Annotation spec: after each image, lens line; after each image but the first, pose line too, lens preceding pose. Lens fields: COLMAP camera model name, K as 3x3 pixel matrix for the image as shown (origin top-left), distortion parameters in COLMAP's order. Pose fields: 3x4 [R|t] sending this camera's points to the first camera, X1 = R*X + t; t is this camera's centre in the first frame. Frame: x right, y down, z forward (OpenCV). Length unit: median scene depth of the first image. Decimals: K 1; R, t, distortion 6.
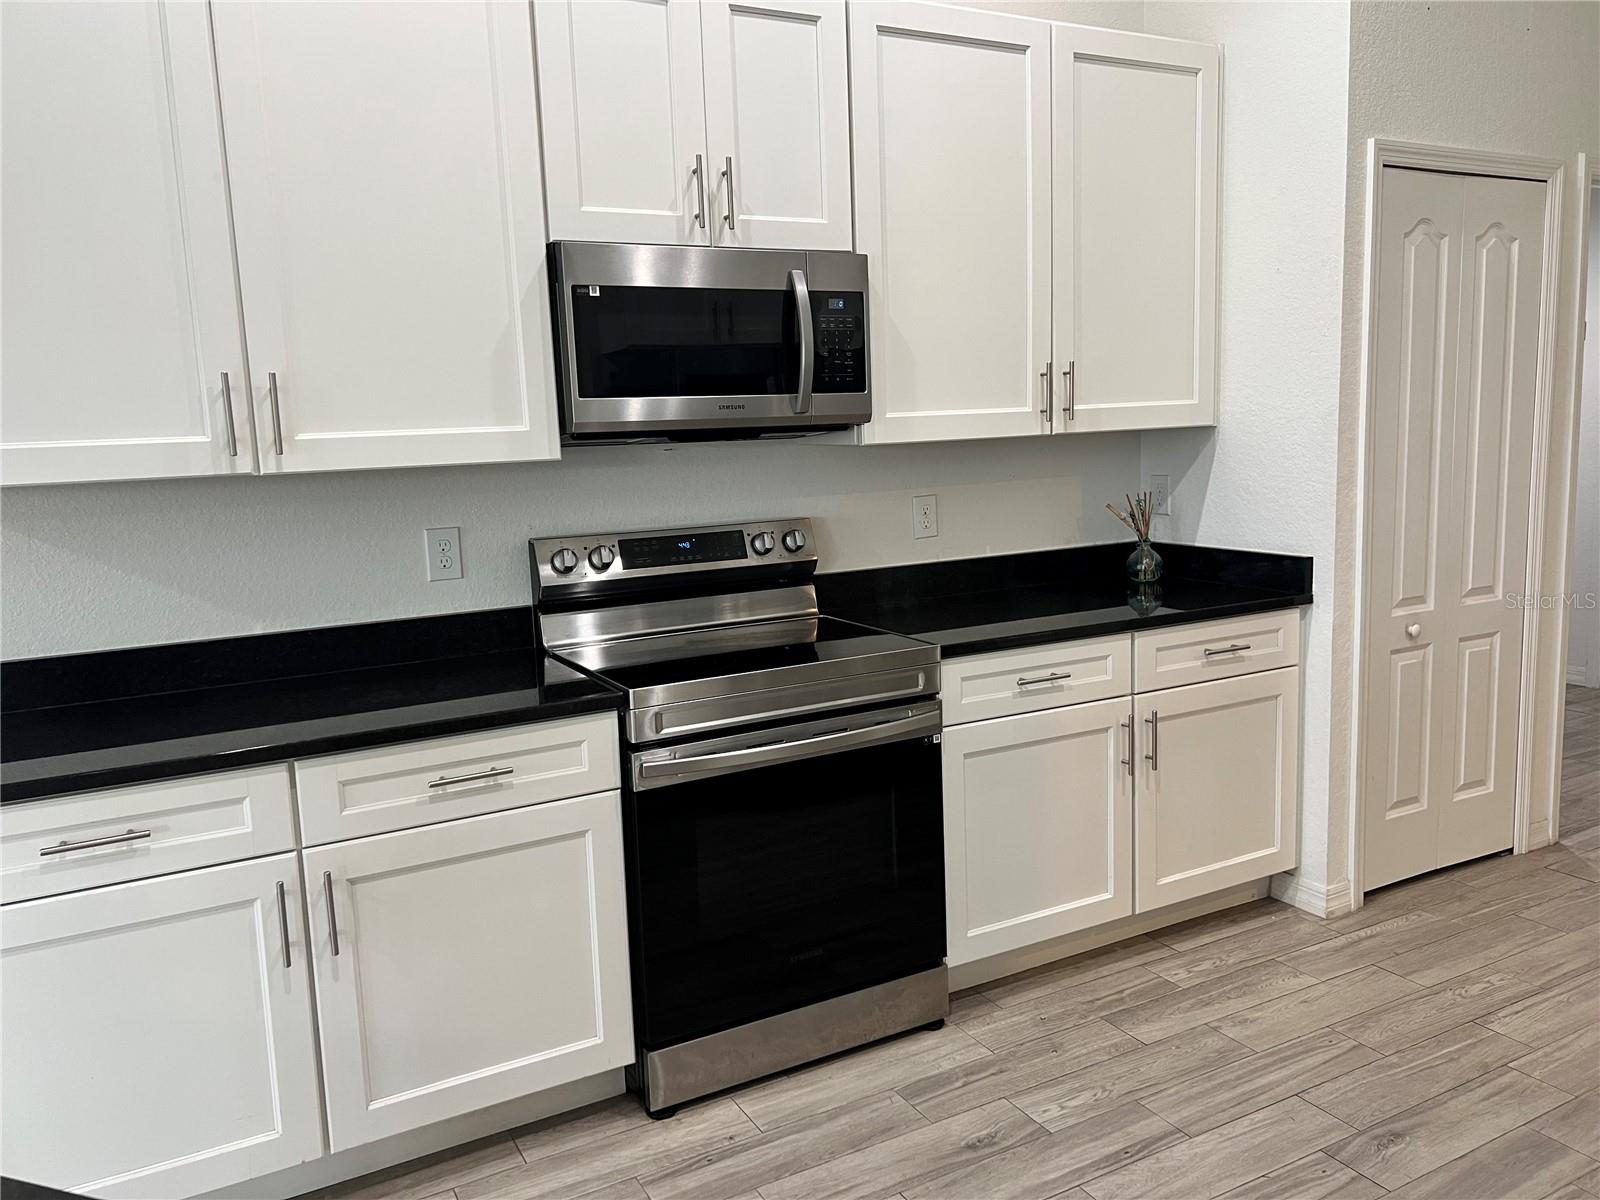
lens RADIAL K [[1195.2, 0, 795.1], [0, 1195.2, 596.8], [0, 0, 1]] dist [0.061972, -0.074080]
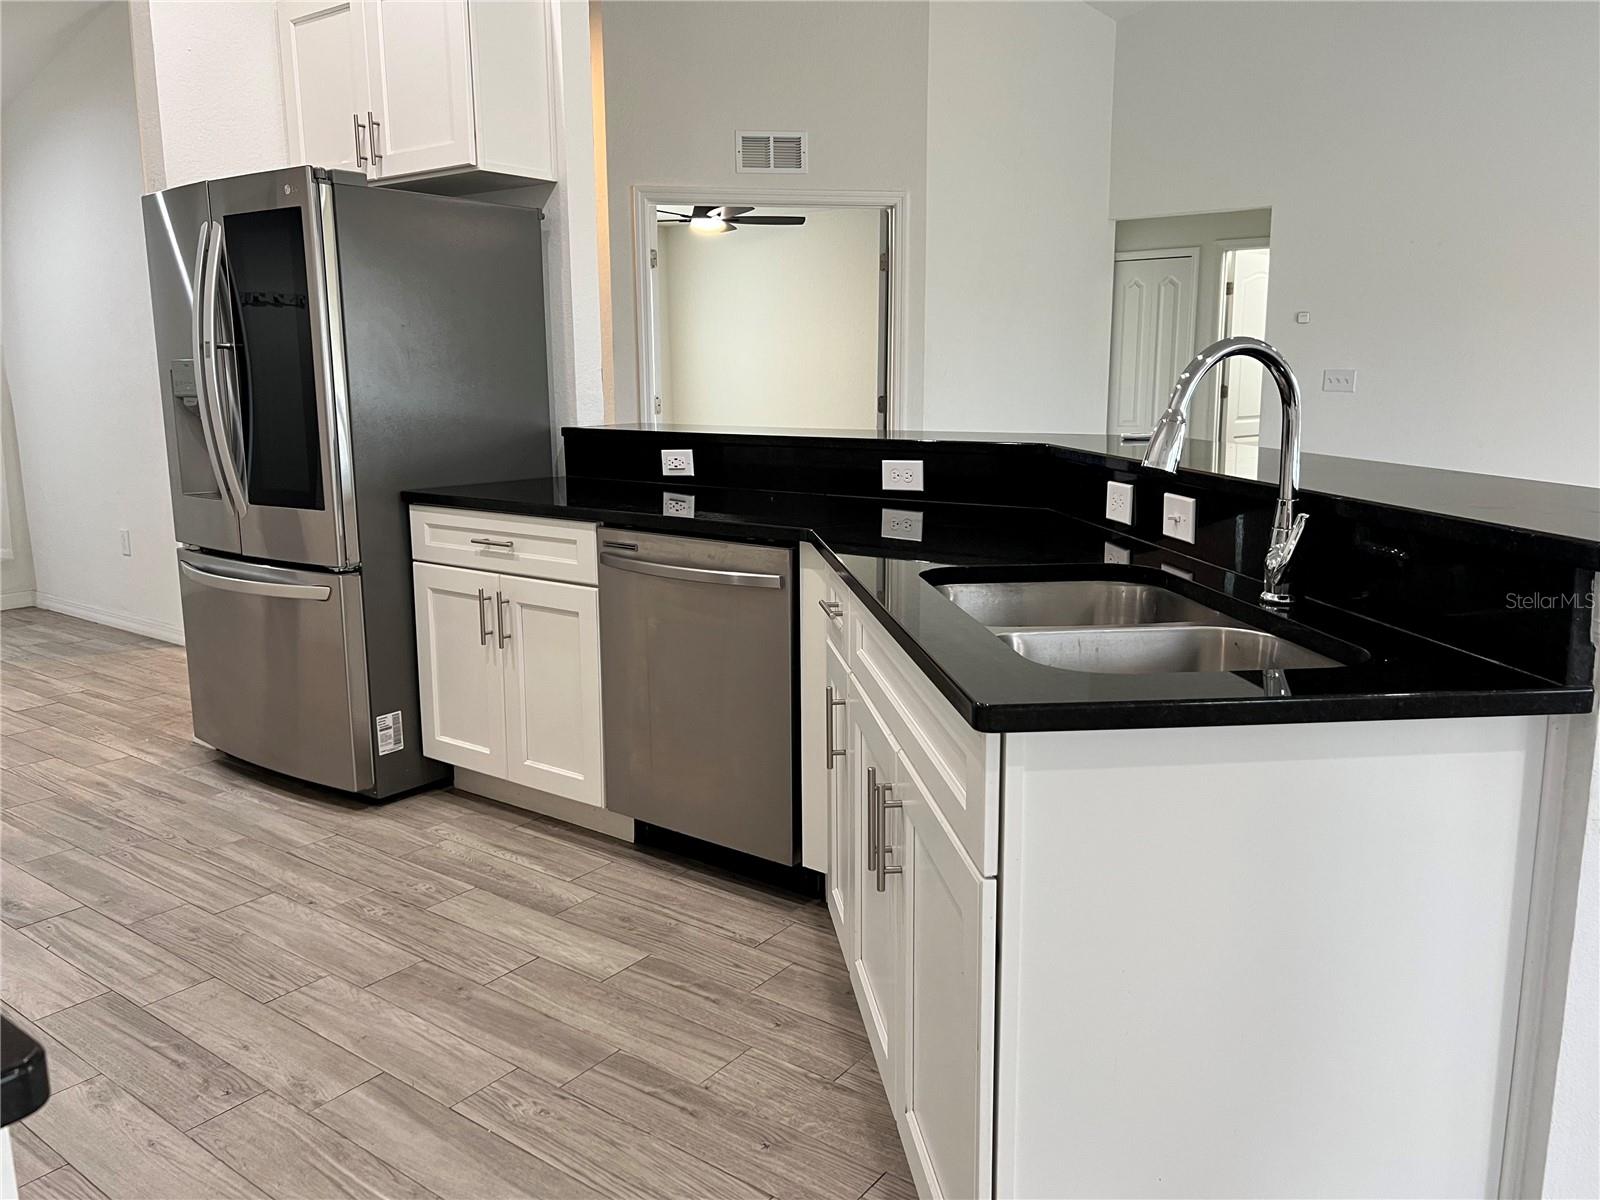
lens RADIAL K [[1195.2, 0, 788.3], [0, 1195.2, 579.1], [0, 0, 1]] dist [0.061972, -0.074080]
pose [[-0.425503, -0.111545, 0.898056, -0.803051], [0.151894, 0.969493, 0.192386, 0.011568], [-0.892118, 0.218270, -0.395579, 0.635974]]
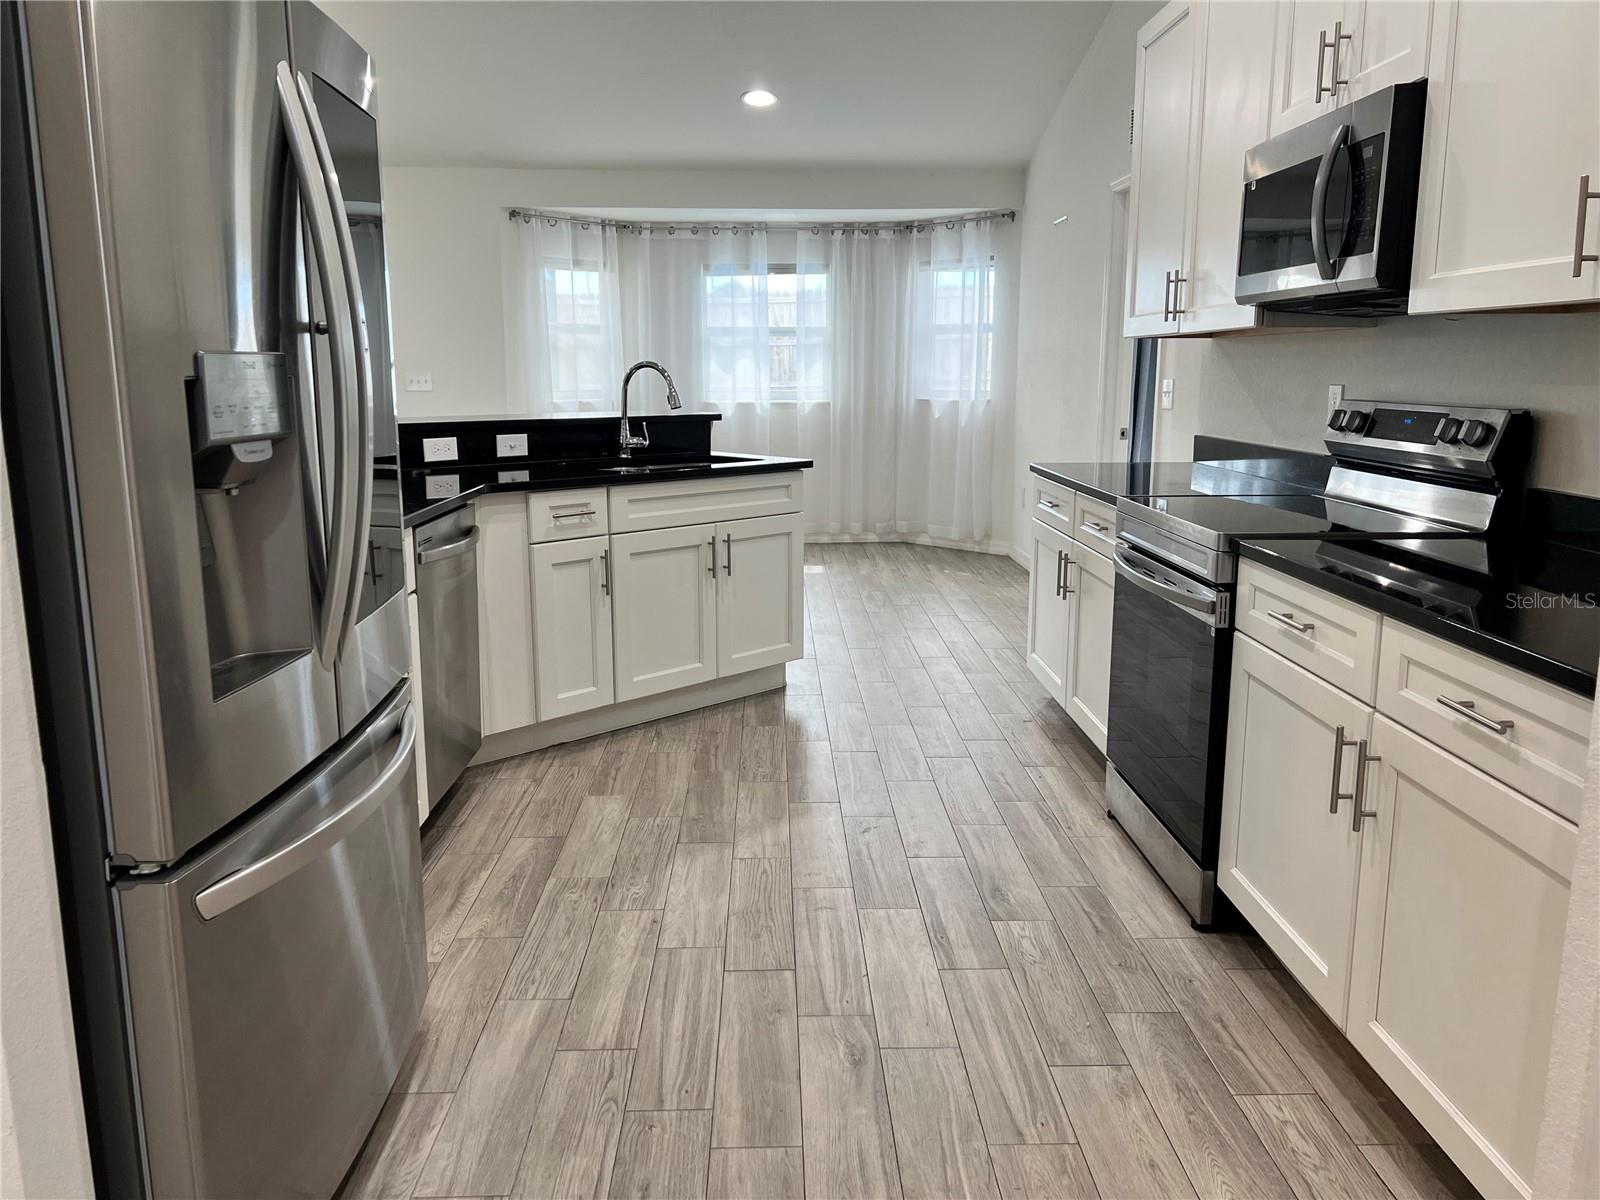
lens RADIAL K [[1195.2, 0, 801.6], [0, 1195.2, 585.9], [0, 0, 1]] dist [0.061972, -0.074080]
pose [[-0.445863, 0.200676, -0.872316, 1.131378], [-0.112995, 0.954130, 0.277252, -0.149196], [0.887940, 0.222184, -0.402736, 1.127067]]
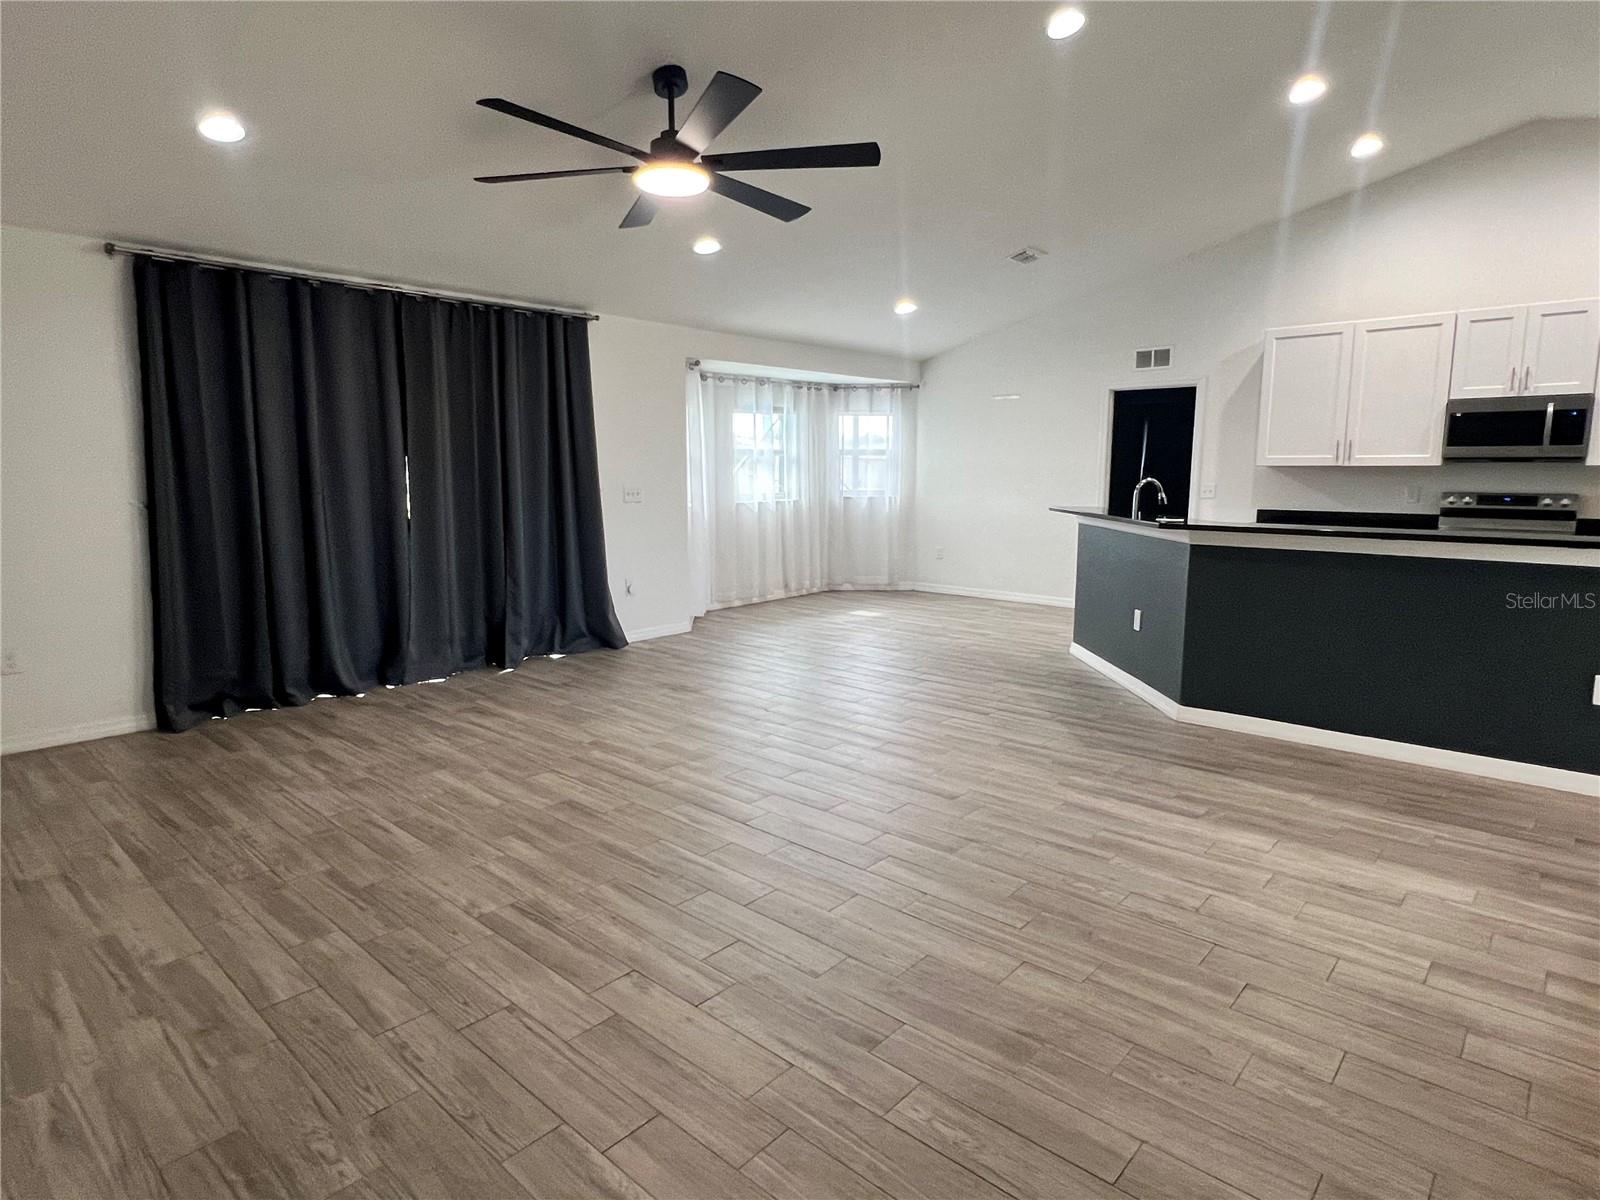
lens RADIAL K [[896.9, 0, 788.8], [0, 896.9, 589.2], [0, 0, 1]] dist [-0.001384, -0.001039]
pose [[0.330158, 0.166769, -0.929077, 1.533911], [-0.149194, 0.981116, 0.123092, 0.179763], [0.932061, 0.097973, 0.348804, -1.463868]]
